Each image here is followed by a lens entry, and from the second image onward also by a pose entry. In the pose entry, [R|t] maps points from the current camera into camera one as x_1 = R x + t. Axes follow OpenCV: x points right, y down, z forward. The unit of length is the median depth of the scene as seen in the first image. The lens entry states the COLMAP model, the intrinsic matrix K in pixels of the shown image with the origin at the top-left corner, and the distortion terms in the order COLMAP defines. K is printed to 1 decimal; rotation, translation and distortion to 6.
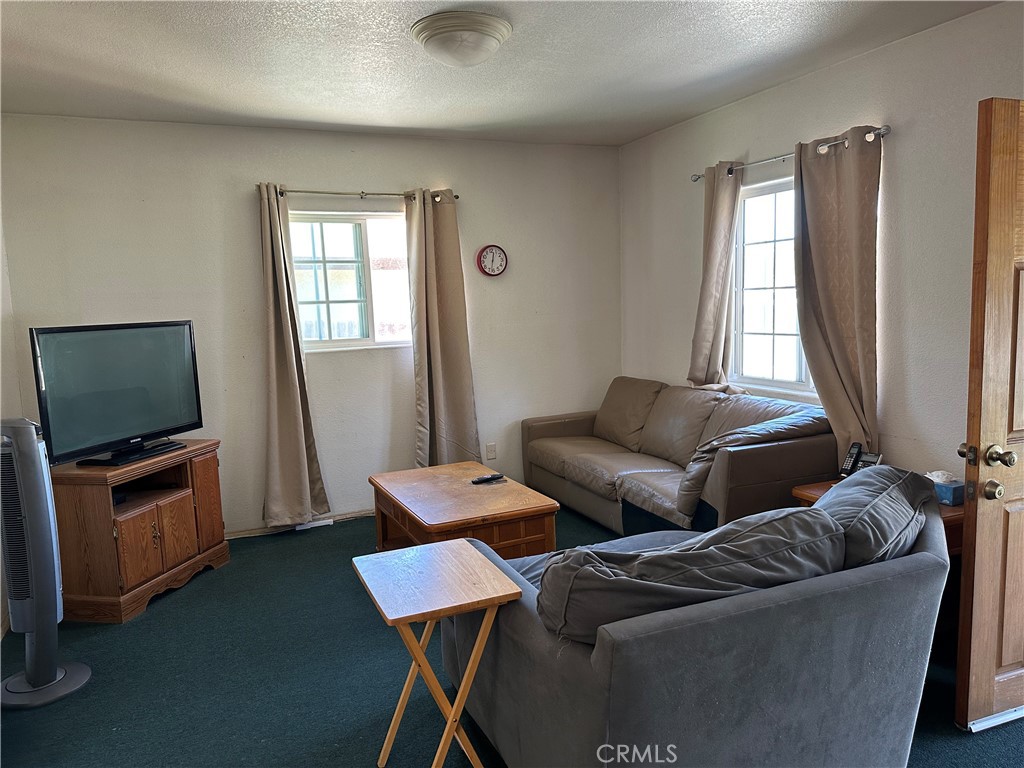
lens RADIAL K [[721.2, 0, 513.8], [0, 721.2, 390.3], [0, 0, 1]] dist [0.073233, -0.079116]
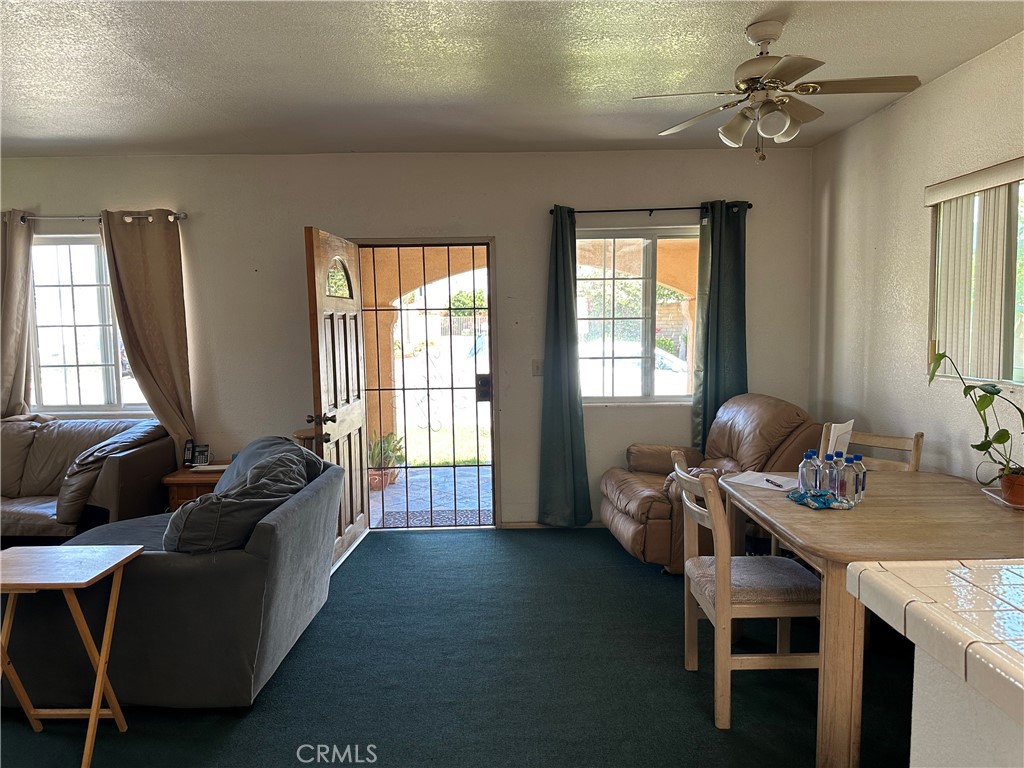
lens RADIAL K [[721.2, 0, 508.8], [0, 721.2, 382.9], [0, 0, 1]] dist [0.073233, -0.079116]
pose [[0.412173, -0.055699, 0.909402, -0.488033], [0.116519, 0.993156, 0.008018, 0.023714], [-0.903624, 0.102658, 0.415842, -0.108067]]
